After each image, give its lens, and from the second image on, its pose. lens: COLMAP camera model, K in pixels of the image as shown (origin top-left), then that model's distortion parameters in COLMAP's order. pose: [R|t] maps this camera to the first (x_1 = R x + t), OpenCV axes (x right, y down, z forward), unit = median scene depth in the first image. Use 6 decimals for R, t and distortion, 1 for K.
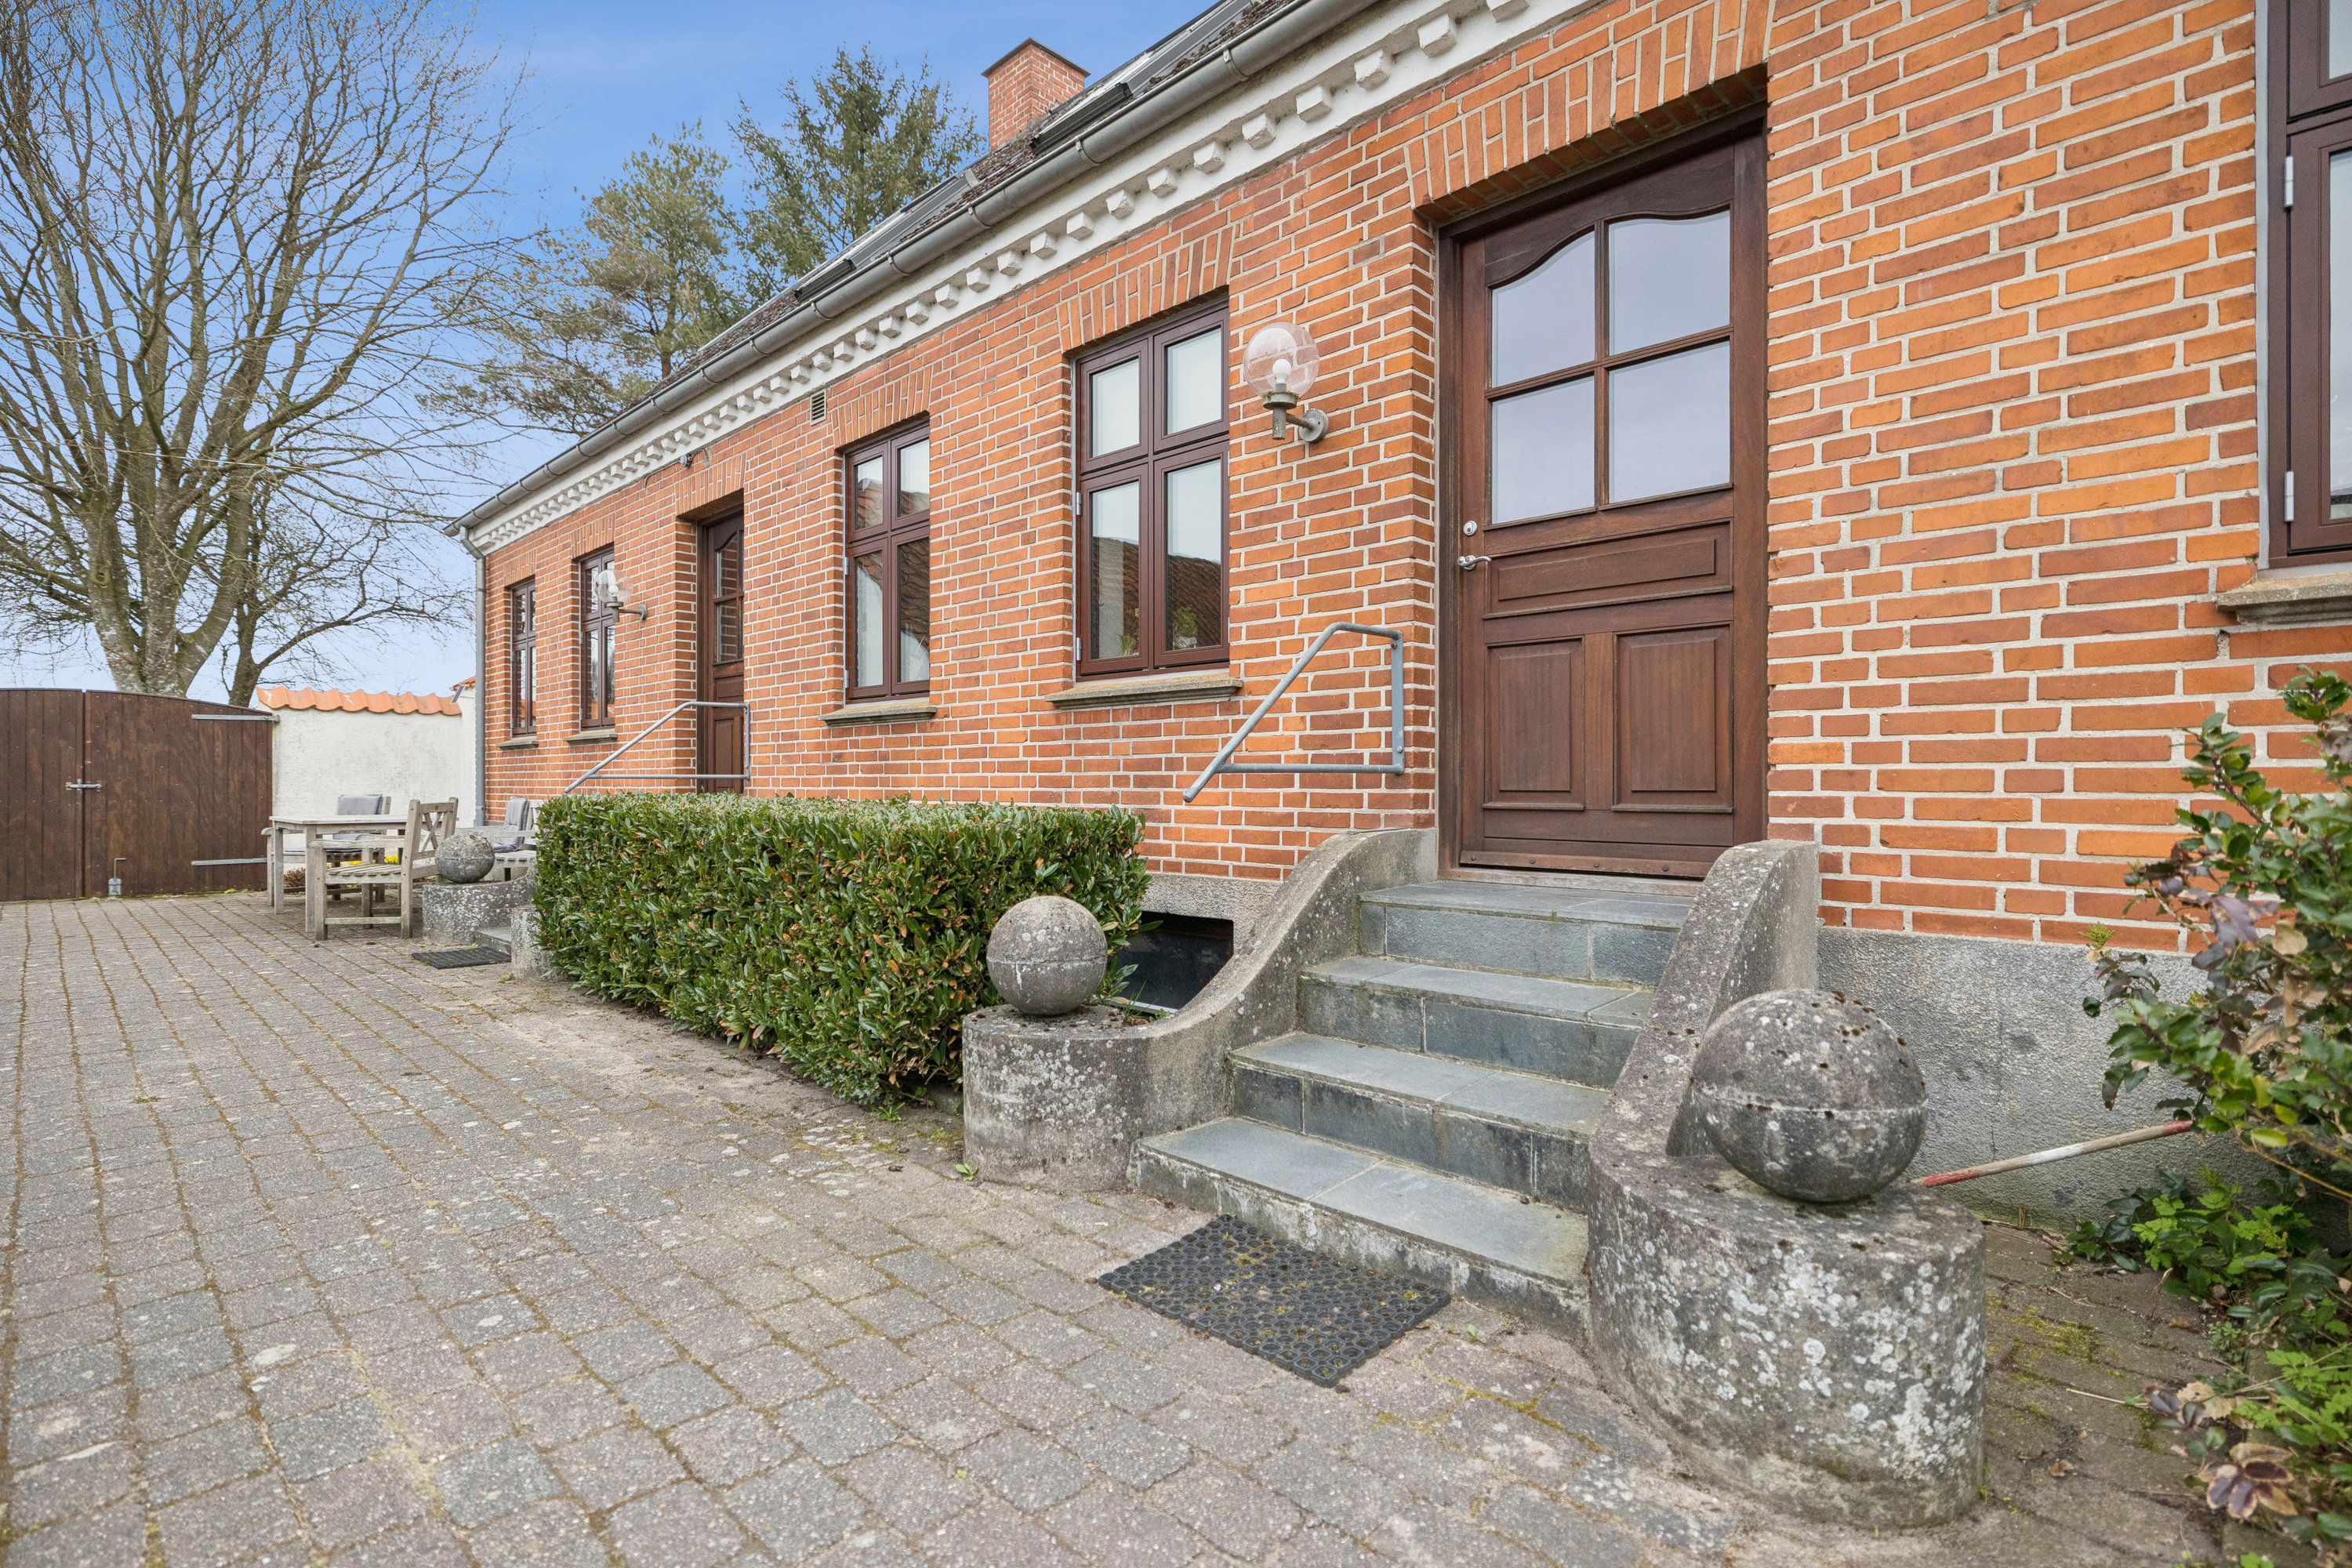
lens RADIAL K [[1120.5, 0, 1172.4], [0, 1120.5, 785.6], [0, 0, 1]] dist [-0.001073, -0.000084]
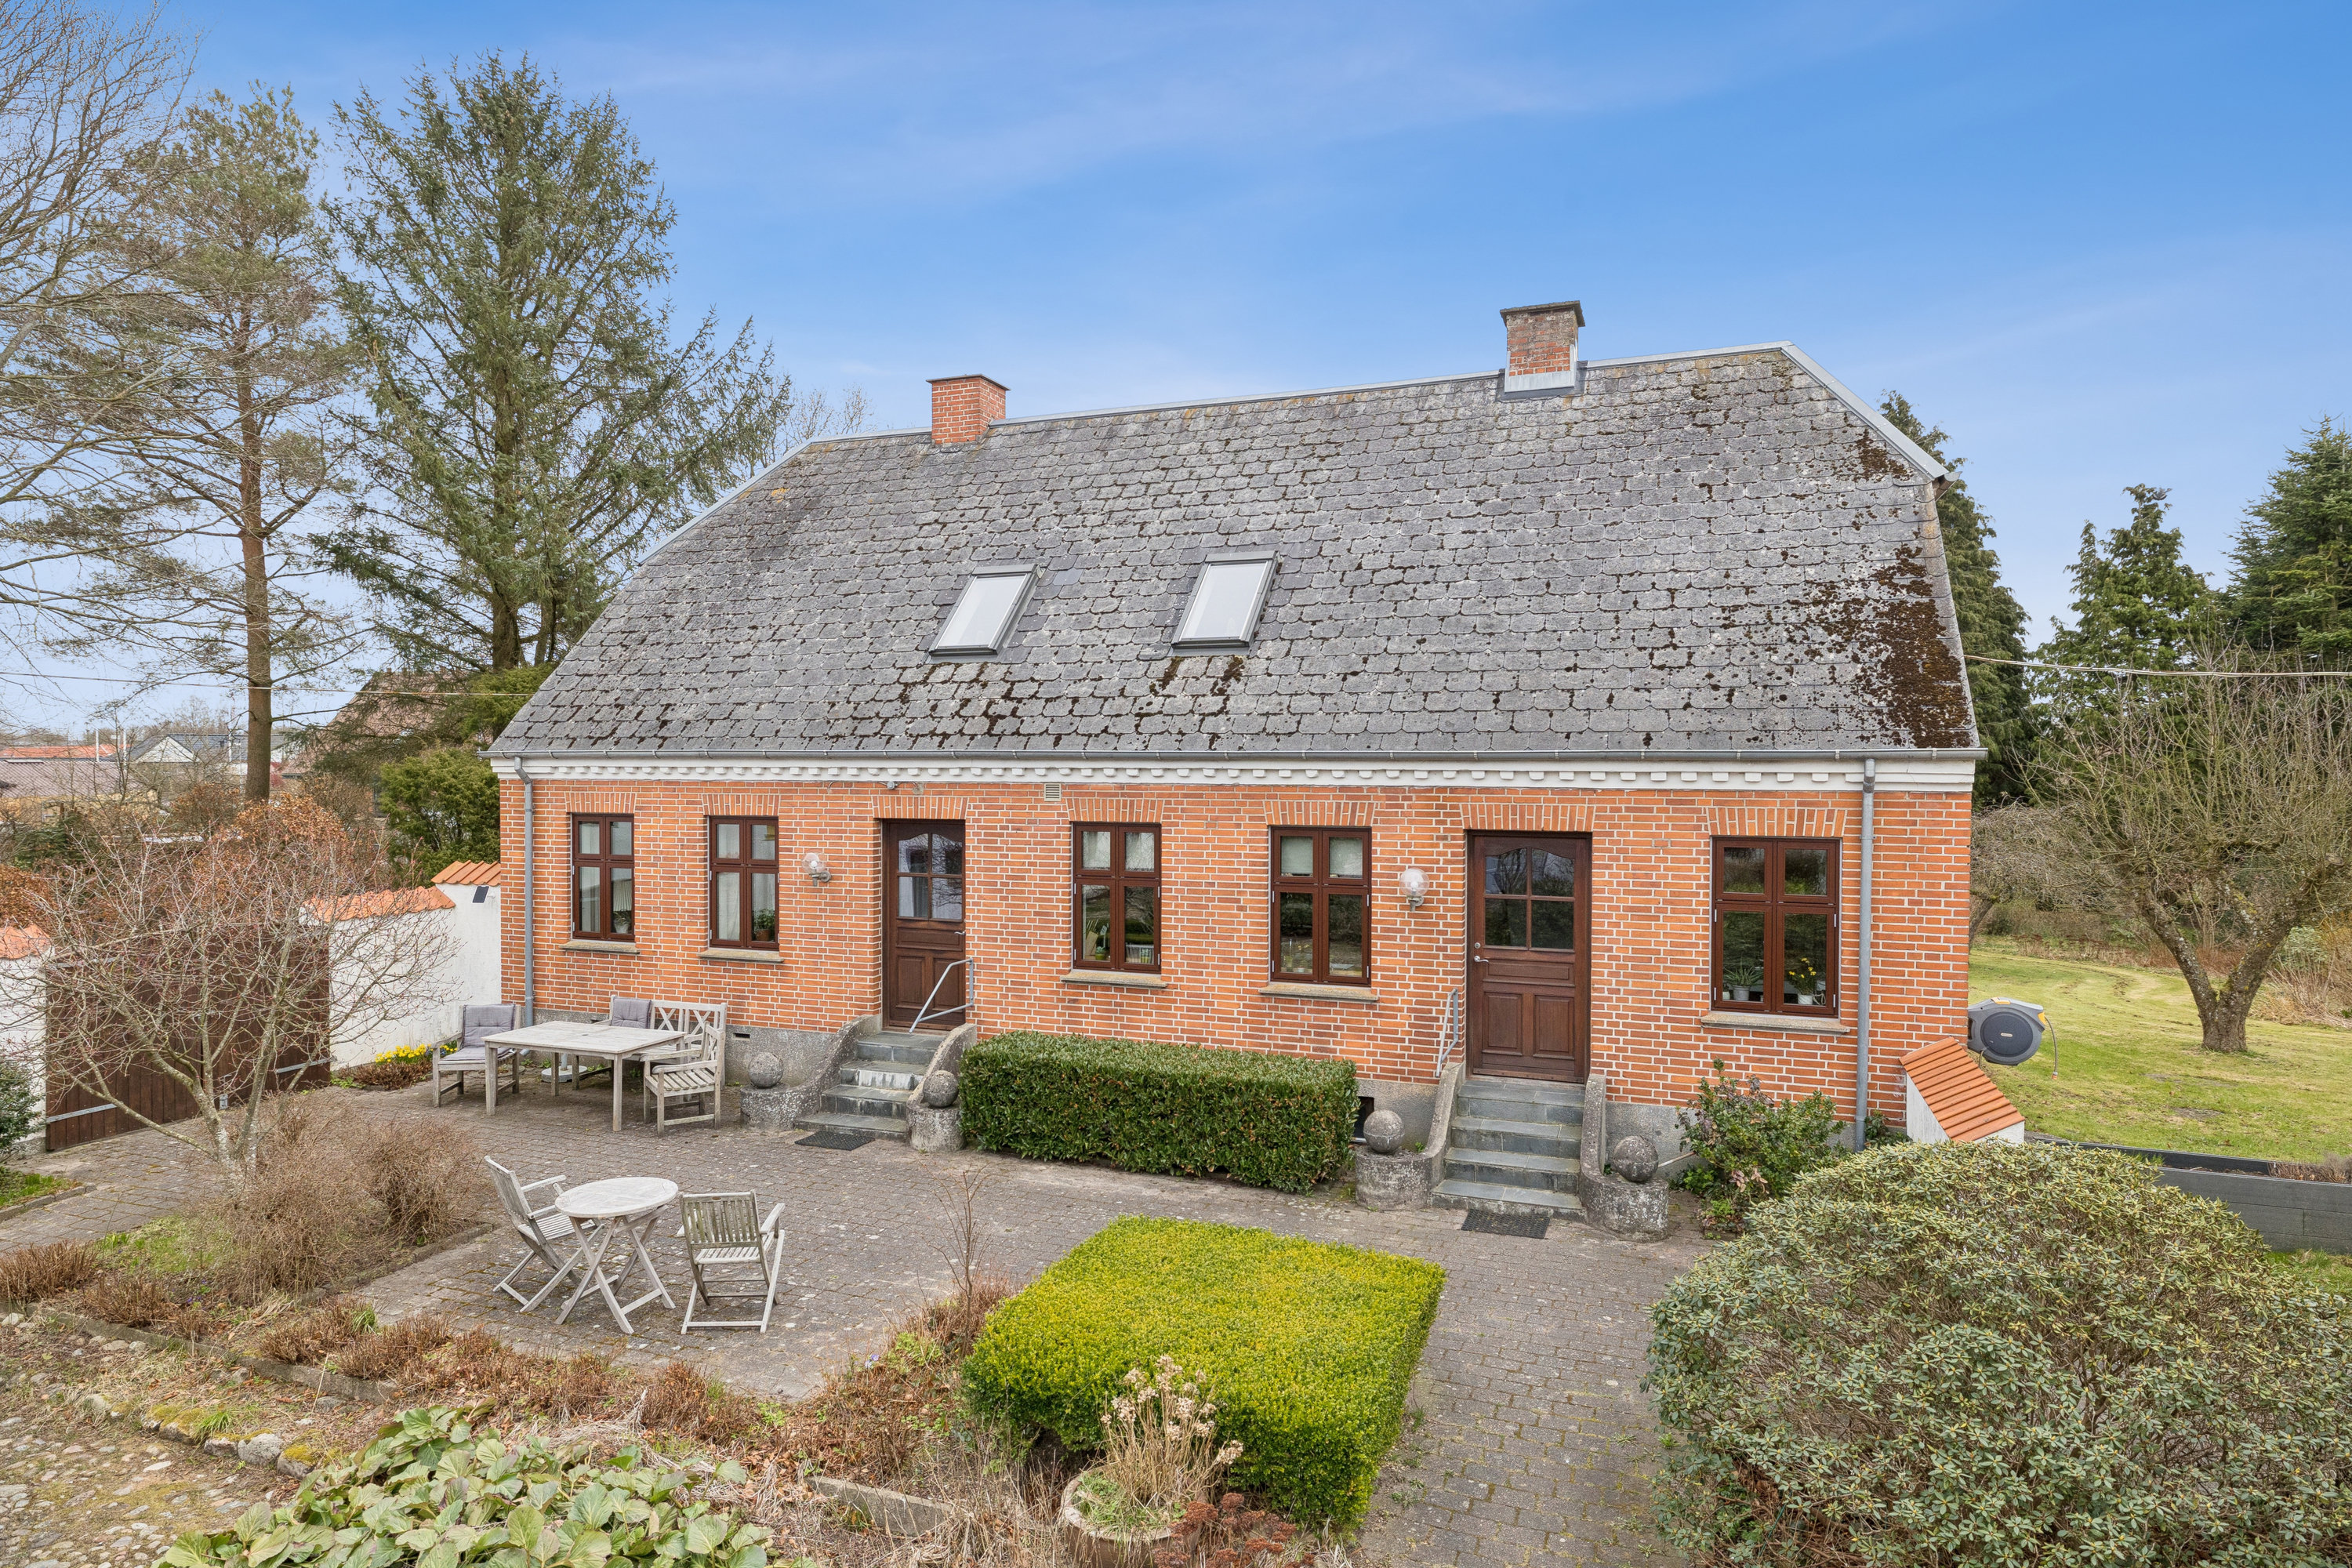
lens RADIAL K [[1340.7, 0, 1187.5], [0, 1340.7, 780.5], [0, 0, 1]] dist [0.001868, -0.000013]
pose [[0.914899, 0.000361, 0.403682, -2.287086], [-0.004168, 0.999955, 0.008551, -0.902107], [-0.403661, -0.009506, 0.914859, -2.248856]]
